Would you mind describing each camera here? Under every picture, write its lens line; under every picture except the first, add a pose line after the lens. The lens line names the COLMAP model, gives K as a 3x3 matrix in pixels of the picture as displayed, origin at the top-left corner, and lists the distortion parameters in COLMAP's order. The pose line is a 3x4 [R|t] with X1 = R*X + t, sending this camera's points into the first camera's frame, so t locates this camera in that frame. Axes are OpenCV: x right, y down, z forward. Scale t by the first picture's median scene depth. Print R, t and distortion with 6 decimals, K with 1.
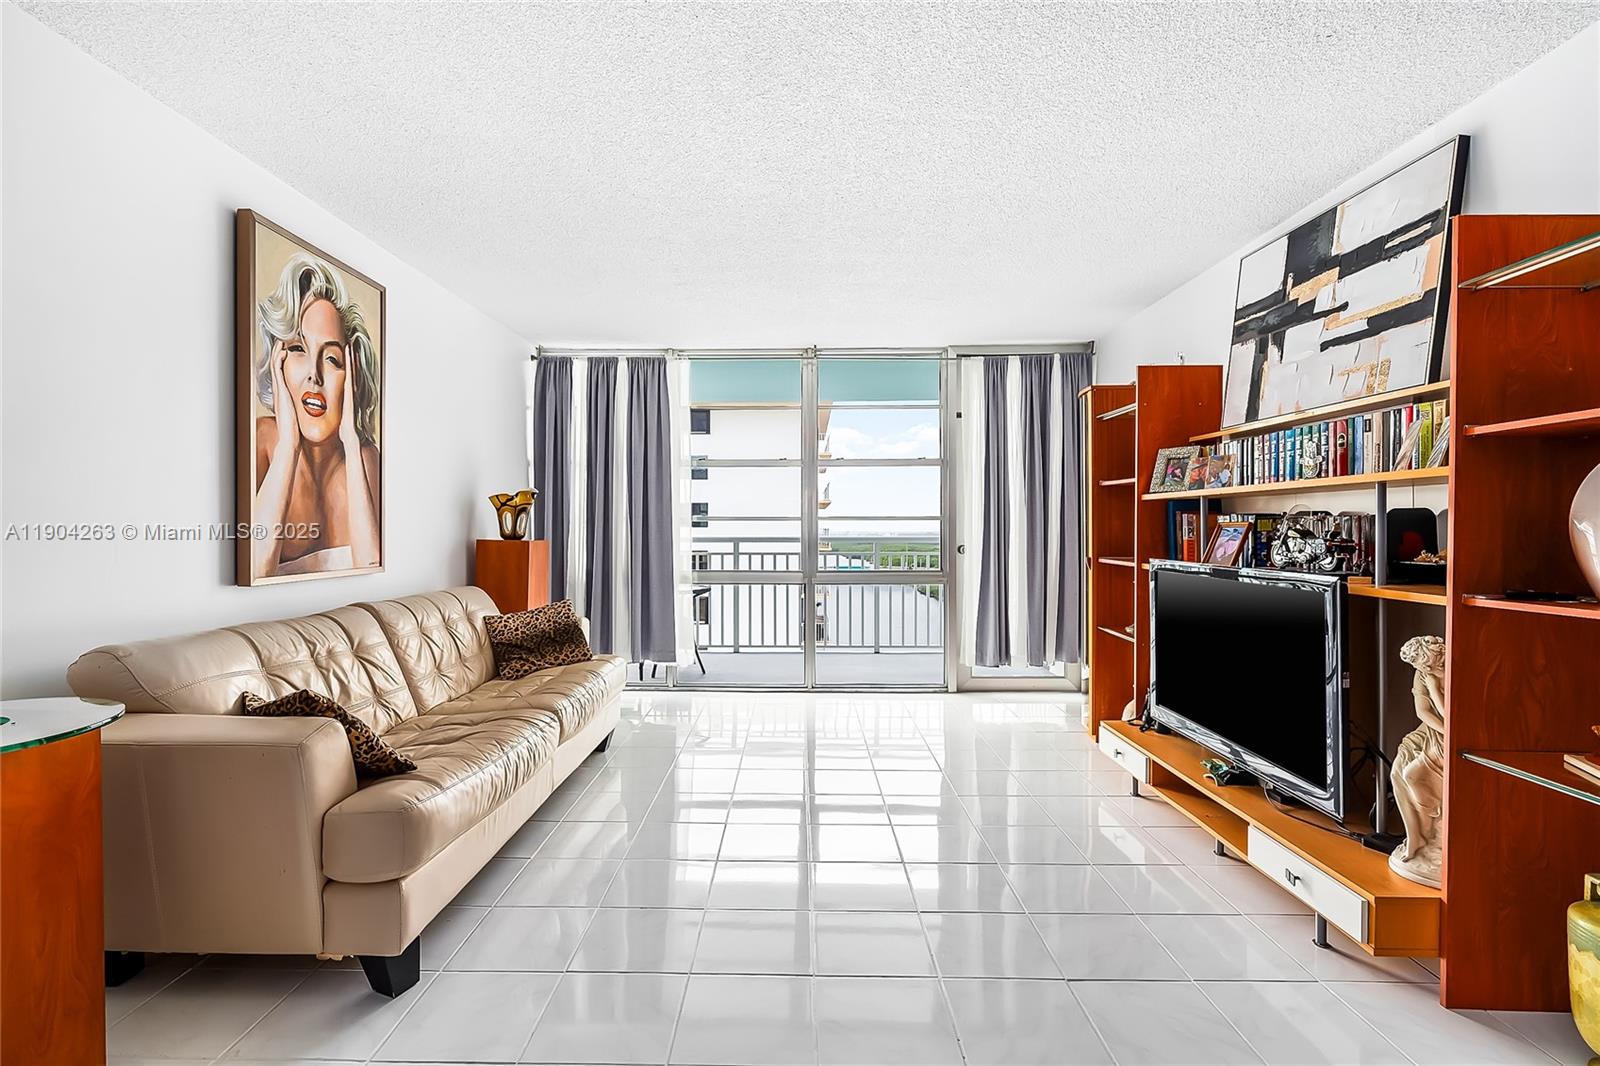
lens RADIAL K [[718.4, 0, 790.2], [0, 718.4, 531.8], [0, 0, 1]] dist [0.000953, 0.001036]
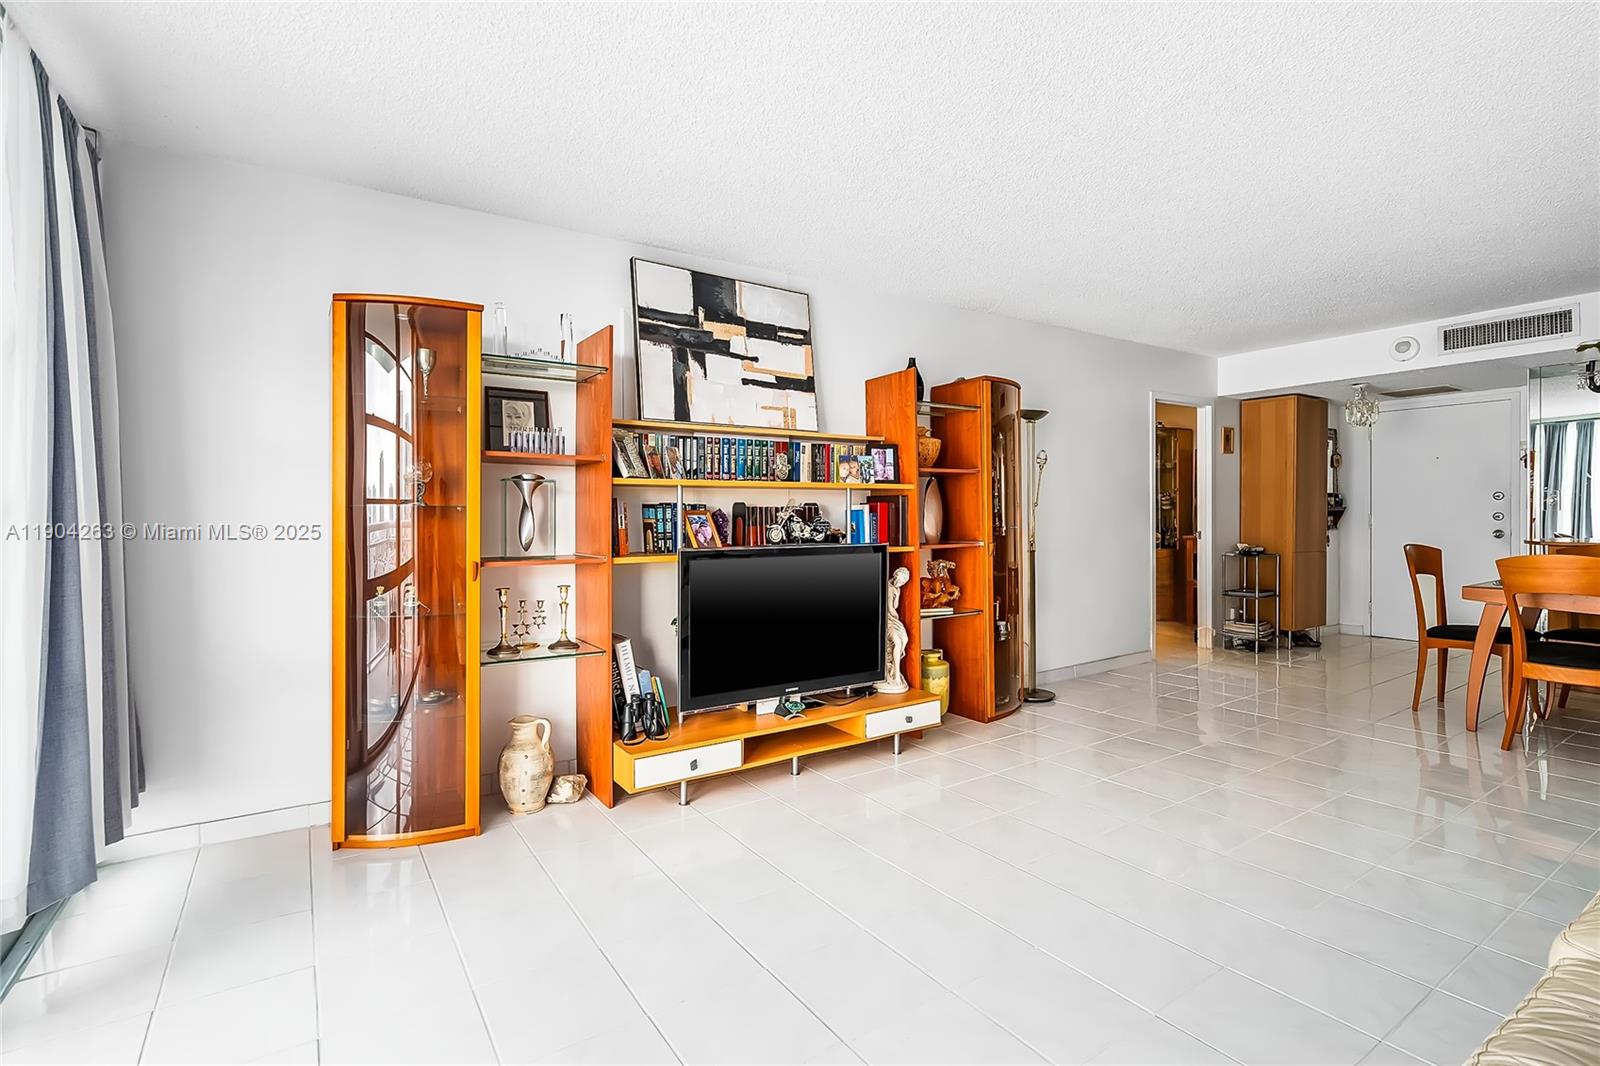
lens RADIAL K [[753.4, 0, 798.3], [0, 753.4, 514.9], [0, 0, 1]] dist [-0.001542, 0.000454]
pose [[-0.565663, 0.005443, 0.824618, -0.433201], [0.012650, 0.999918, 0.002078, -0.006861], [-0.824539, 0.011607, -0.565686, 1.527876]]
